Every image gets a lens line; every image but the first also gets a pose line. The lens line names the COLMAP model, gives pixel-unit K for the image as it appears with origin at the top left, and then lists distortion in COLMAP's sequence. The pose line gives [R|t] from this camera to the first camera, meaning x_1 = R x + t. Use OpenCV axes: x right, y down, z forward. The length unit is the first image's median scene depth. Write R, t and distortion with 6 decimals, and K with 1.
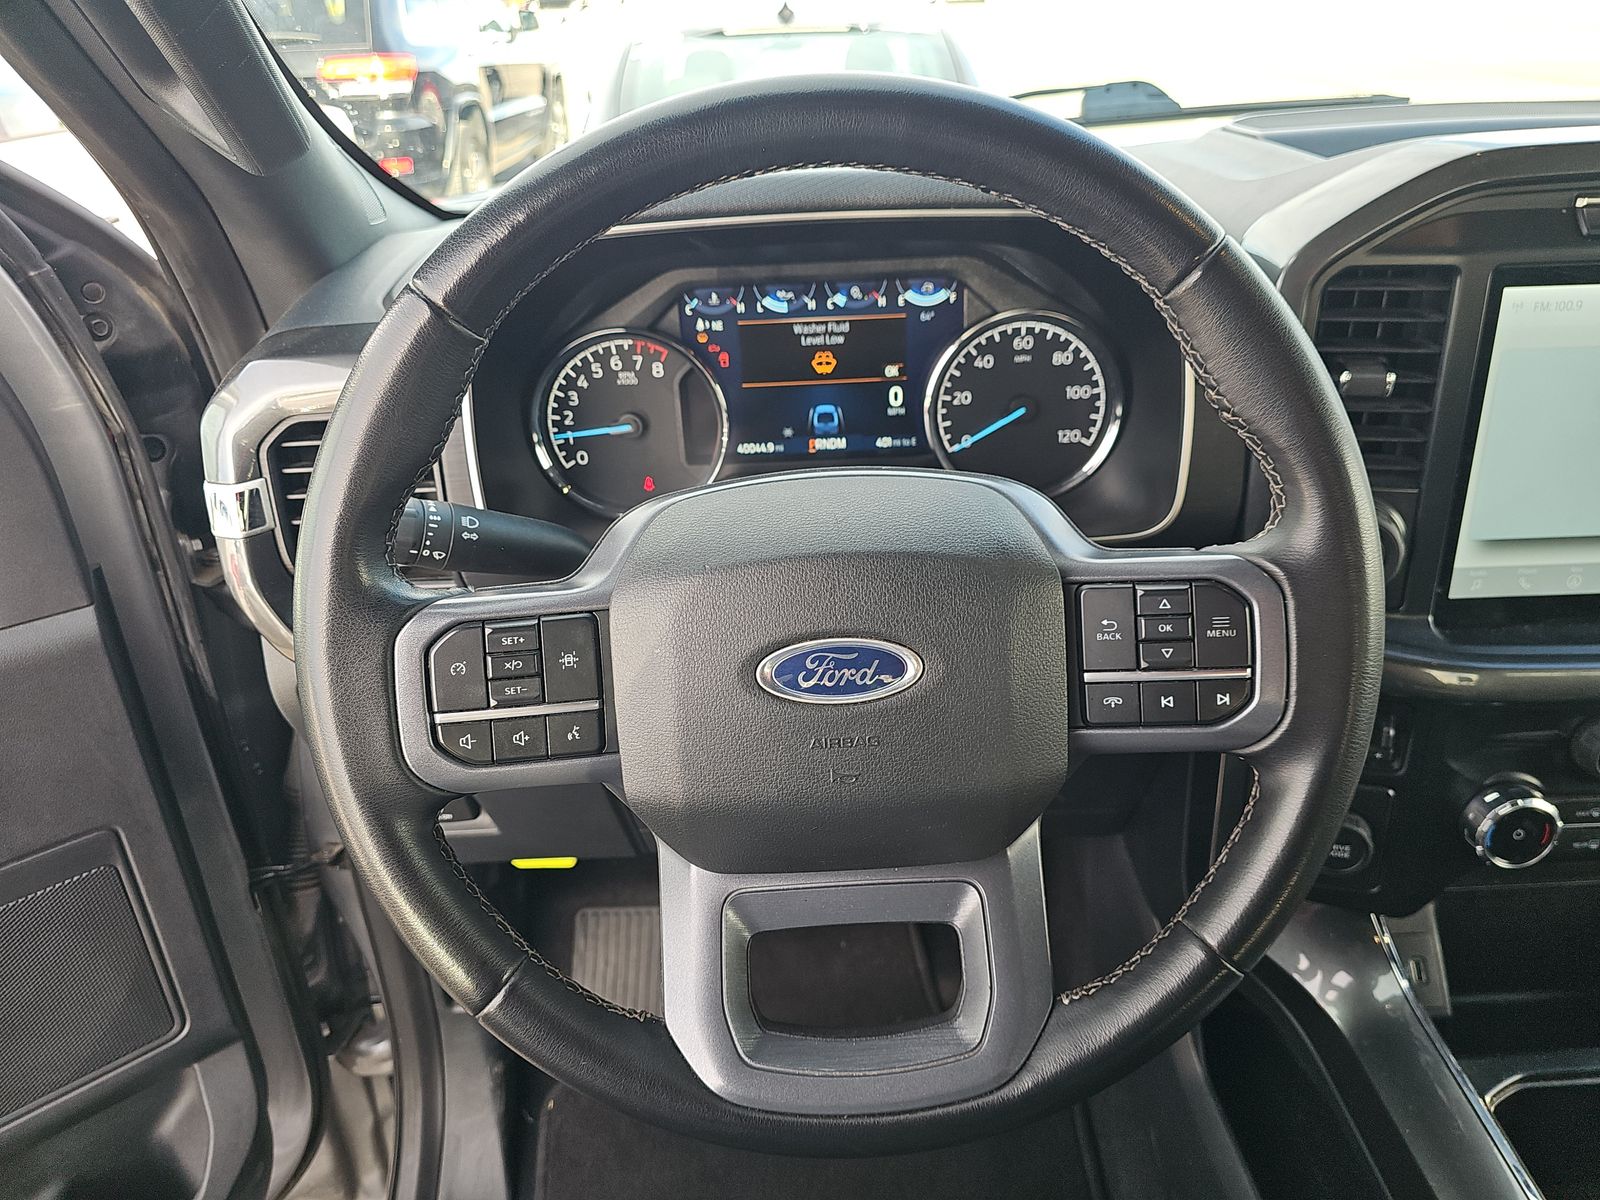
lens RADIAL K [[1071.5, 0, 810.7], [0, 1071.5, 613.1], [0, 0, 1]] dist [0.010812, -0.016804]
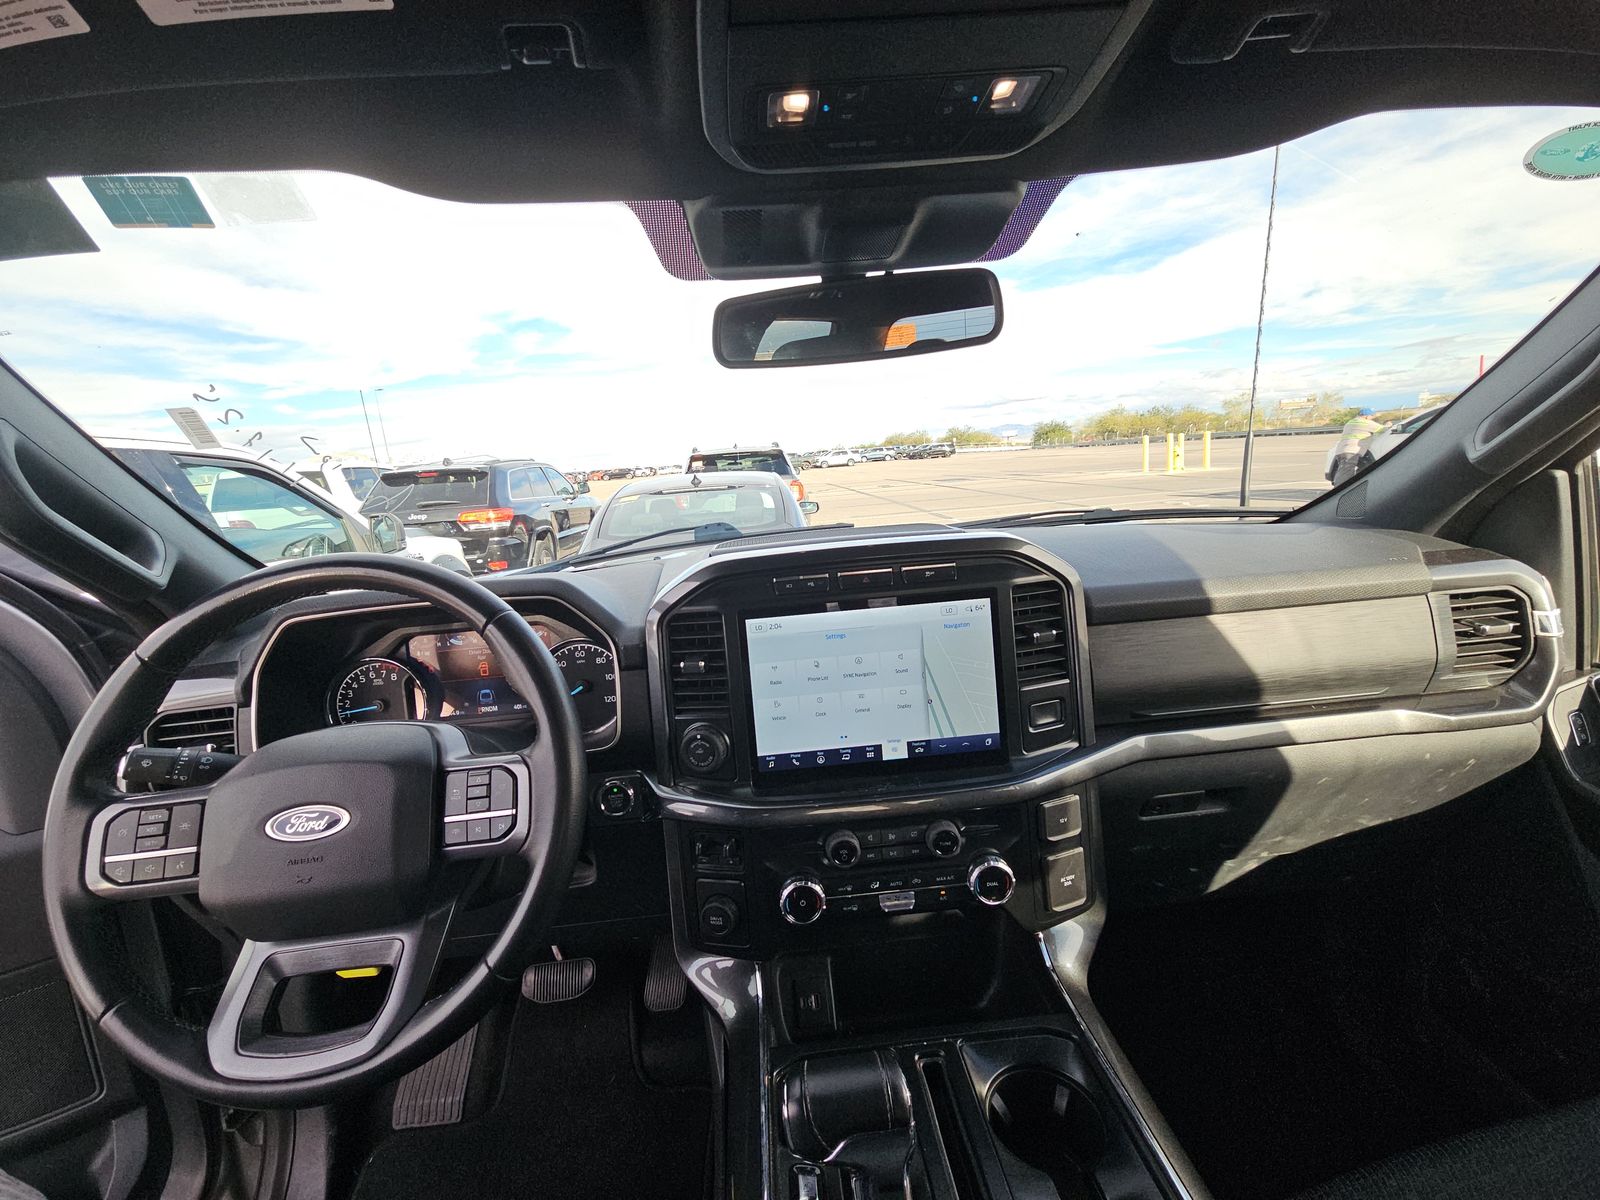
lens RADIAL K [[654.3, 0, 800.5], [0, 654.3, 590.4], [0, 0, 1]] dist [-0.004326, -0.000843]
pose [[0.998133, -0.049520, 0.035749, 0.568595], [0.058449, 0.944297, -0.323861, 0.055999], [-0.017720, 0.325346, 0.945429, -0.202741]]
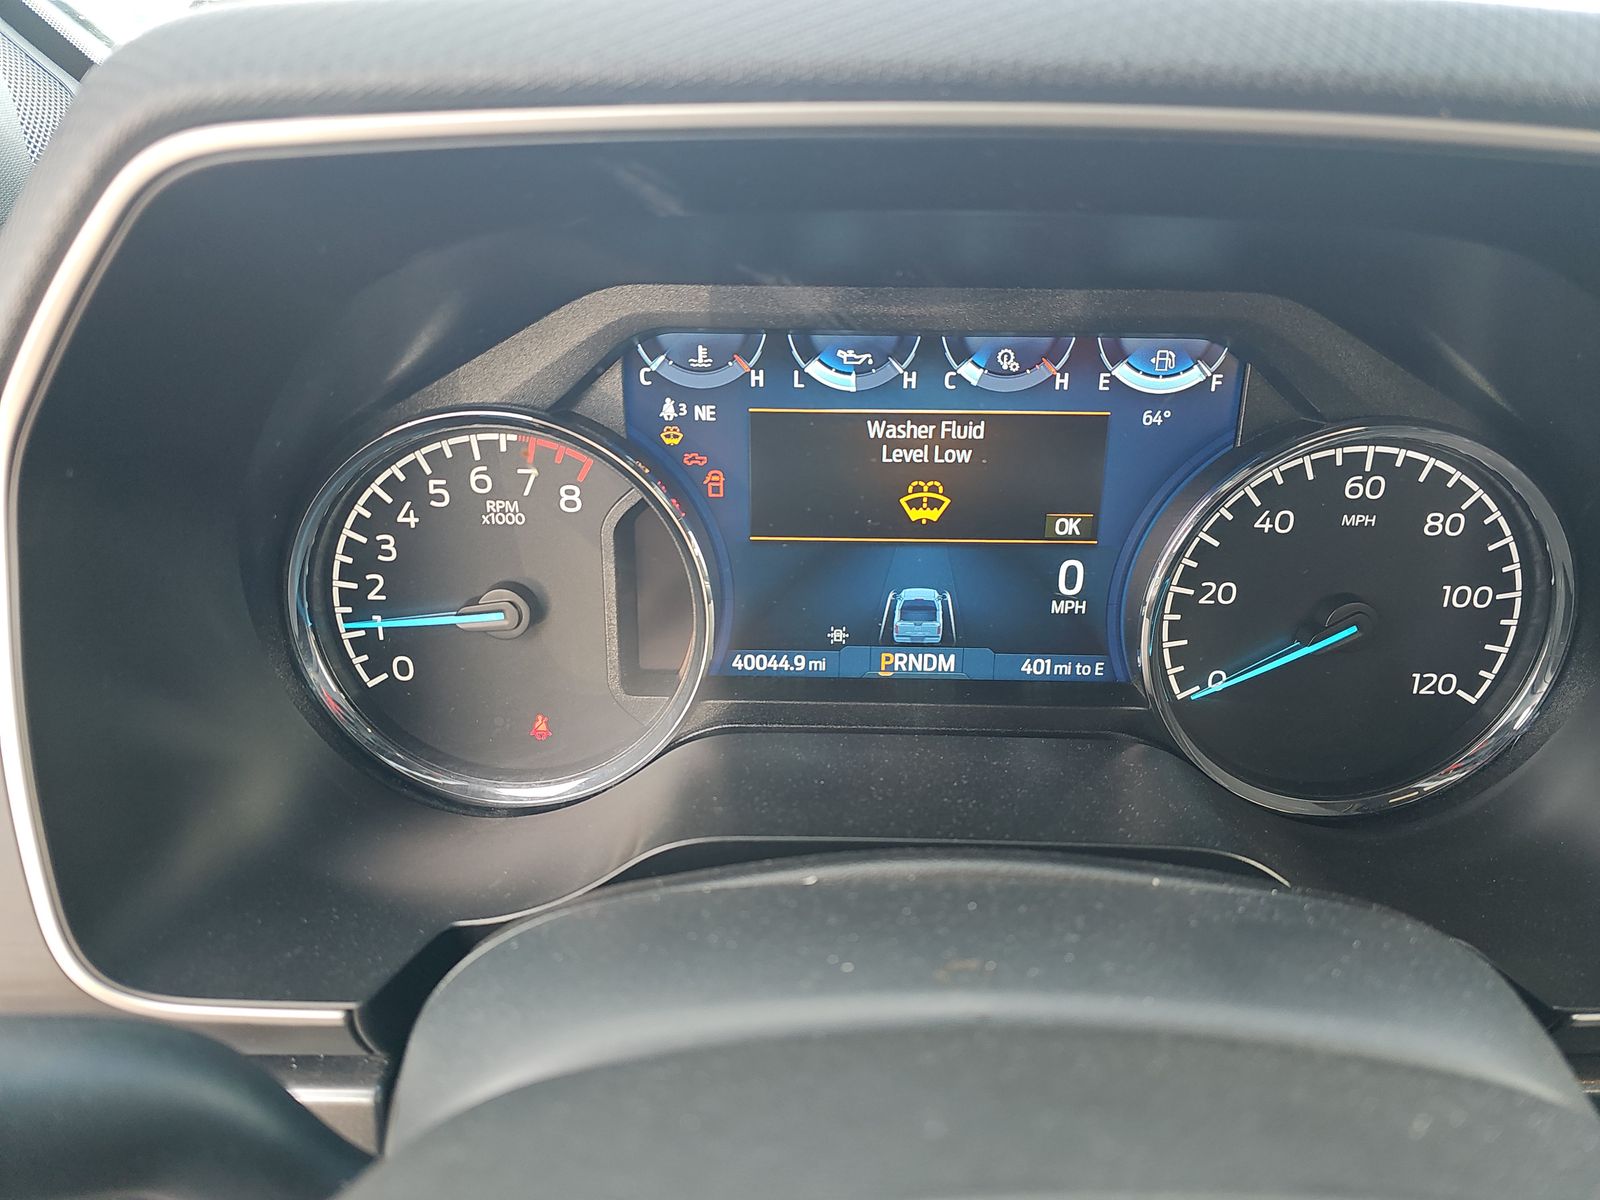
lens RADIAL K [[1071.5, 0, 795.5], [0, 1071.5, 590.1], [0, 0, 1]] dist [0.010812, -0.016804]
pose [[0.998347, 0.057305, -0.004439, -0.040945], [-0.057474, 0.996133, -0.066453, -0.162015], [0.000613, 0.066598, 0.997780, 0.538499]]
